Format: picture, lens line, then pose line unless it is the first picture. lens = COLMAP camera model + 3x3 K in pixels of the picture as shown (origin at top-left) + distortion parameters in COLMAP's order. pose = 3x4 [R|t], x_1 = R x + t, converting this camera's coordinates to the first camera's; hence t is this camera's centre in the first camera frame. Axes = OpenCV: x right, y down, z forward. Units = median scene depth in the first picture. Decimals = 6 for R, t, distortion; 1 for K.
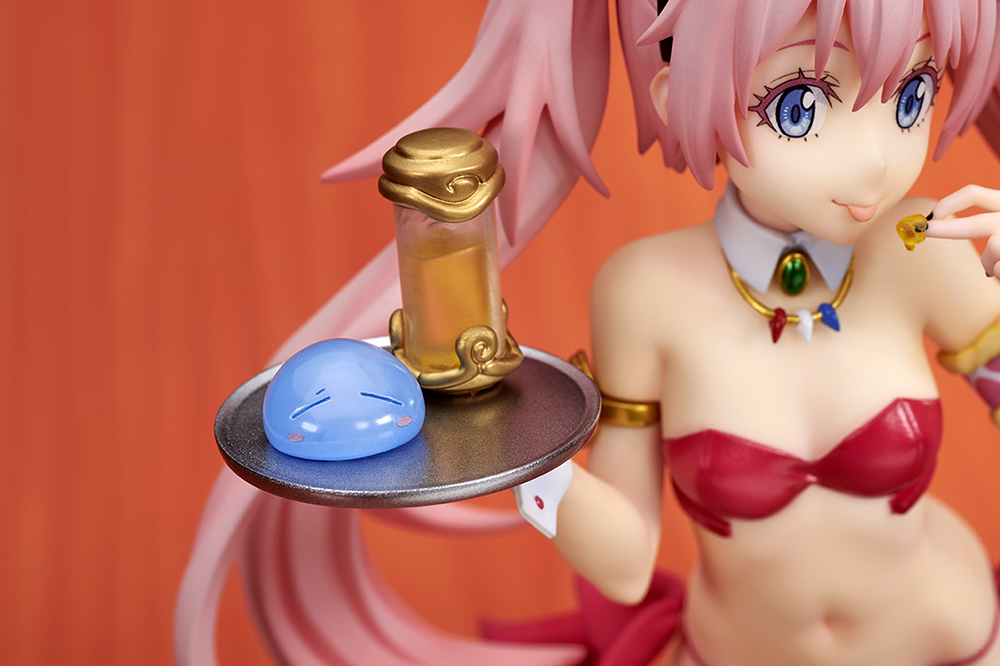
lens RADIAL K [[3219.9, 0, 499.5], [0, 3219.9, 263.2], [0, 0, 1]] dist [0.143141, 1.057273]
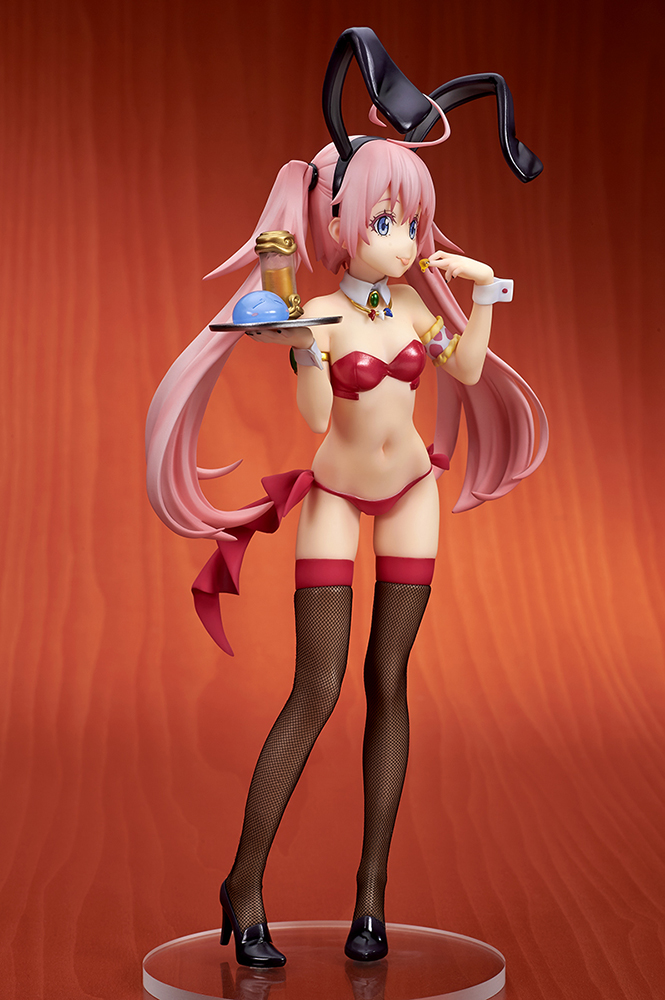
lens RADIAL K [[3219.9, 0, 332.5], [0, 3219.9, 500.0], [0, 0, 1]] dist [0.143141, 1.057273]
pose [[0.922911, -0.027806, 0.384009, -1.093194], [0.149293, 0.945199, -0.290364, 1.041655], [-0.354891, 0.325310, 0.876485, -1.498990]]
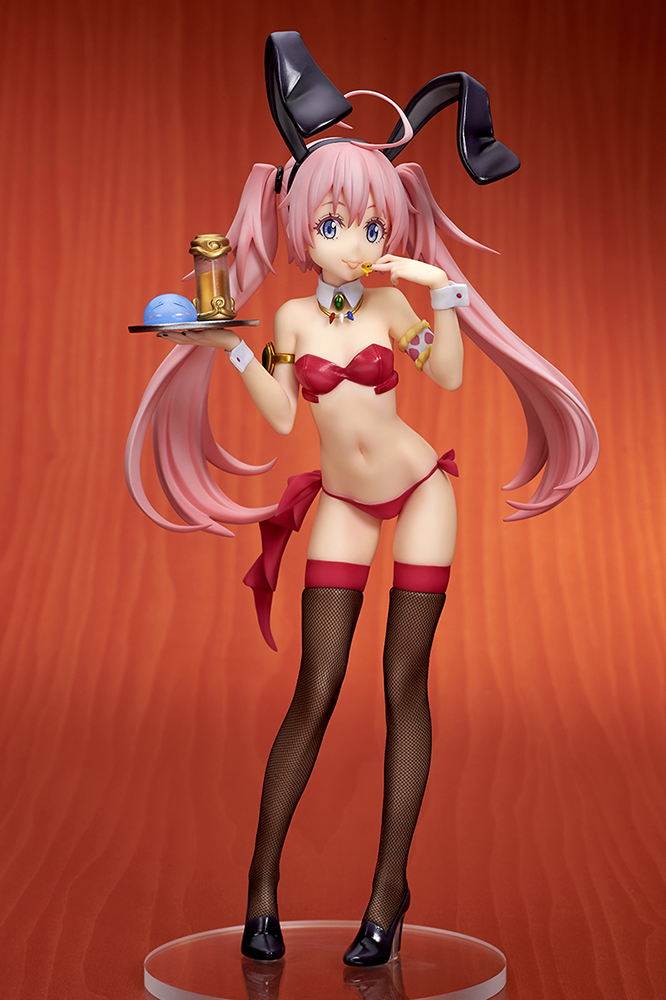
lens RADIAL K [[3219.9, 0, 333.0], [0, 3219.9, 500.0], [0, 0, 1]] dist [0.143141, 1.057273]
pose [[0.988853, 0.014241, -0.148212, 0.533565], [-0.059359, 0.950599, -0.304694, 1.083765], [0.136551, 0.310095, 0.940848, -1.696616]]
